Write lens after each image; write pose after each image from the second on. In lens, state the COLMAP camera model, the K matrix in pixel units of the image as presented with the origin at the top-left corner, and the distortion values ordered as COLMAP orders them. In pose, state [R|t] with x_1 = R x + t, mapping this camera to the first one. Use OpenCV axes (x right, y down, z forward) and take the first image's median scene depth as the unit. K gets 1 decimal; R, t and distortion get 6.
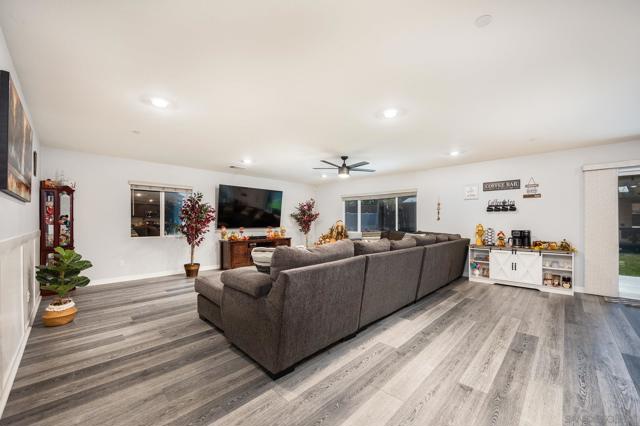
lens RADIAL K [[247.8, 0, 318.4], [0, 247.8, 216.7], [0, 0, 1]] dist [-0.001649, -0.000286]
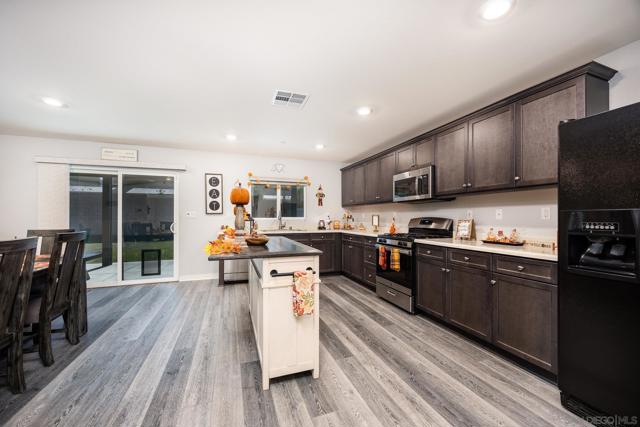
lens RADIAL K [[247.8, 0, 318.4], [0, 247.8, 217.2], [0, 0, 1]] dist [-0.001649, -0.000286]
pose [[0.435118, -0.001534, 0.900372, 0.606129], [-0.014192, 0.999863, 0.008562, -0.000538], [-0.900261, -0.016503, 0.435037, -0.319509]]
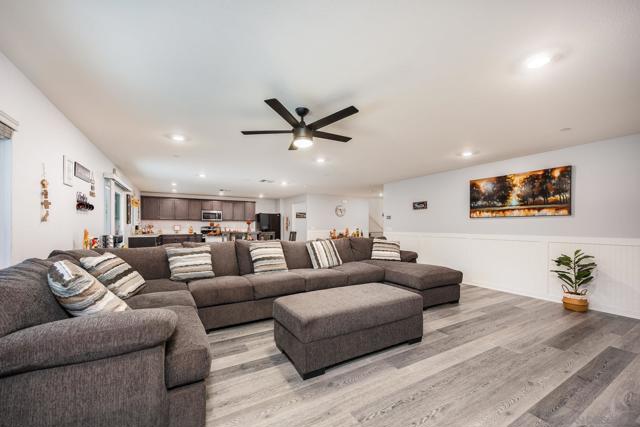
lens RADIAL K [[253.5, 0, 321.6], [0, 253.5, 227.9], [0, 0, 1]] dist [0.000328, -0.000015]
pose [[-0.964008, -0.009755, 0.265695, -0.100637], [-0.012334, 0.999892, -0.008037, 0.021793], [-0.265588, -0.011025, -0.964024, 1.590942]]
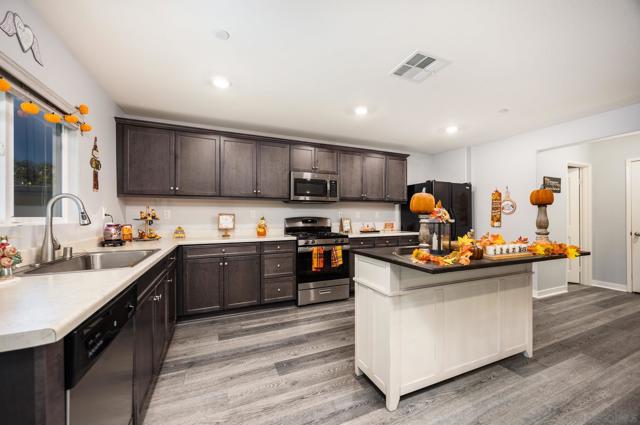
lens RADIAL K [[247.8, 0, 318.4], [0, 247.8, 216.2], [0, 0, 1]] dist [-0.001649, -0.000286]
pose [[-0.926252, -0.000108, 0.376905, 1.080003], [-0.007007, 0.999832, -0.016933, 0.013004], [-0.376840, -0.018325, -0.926097, 0.459256]]
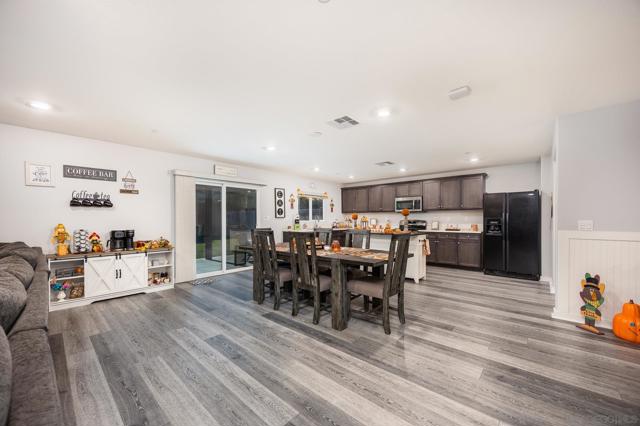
lens RADIAL K [[248.4, 0, 321.0], [0, 248.4, 221.6], [0, 0, 1]] dist [-0.001008, -0.000105]
pose [[-0.047060, -0.010722, 0.998835, -0.071944], [-0.015457, 0.999830, 0.010005, 0.005283], [-0.998772, -0.014968, -0.047218, 0.337105]]
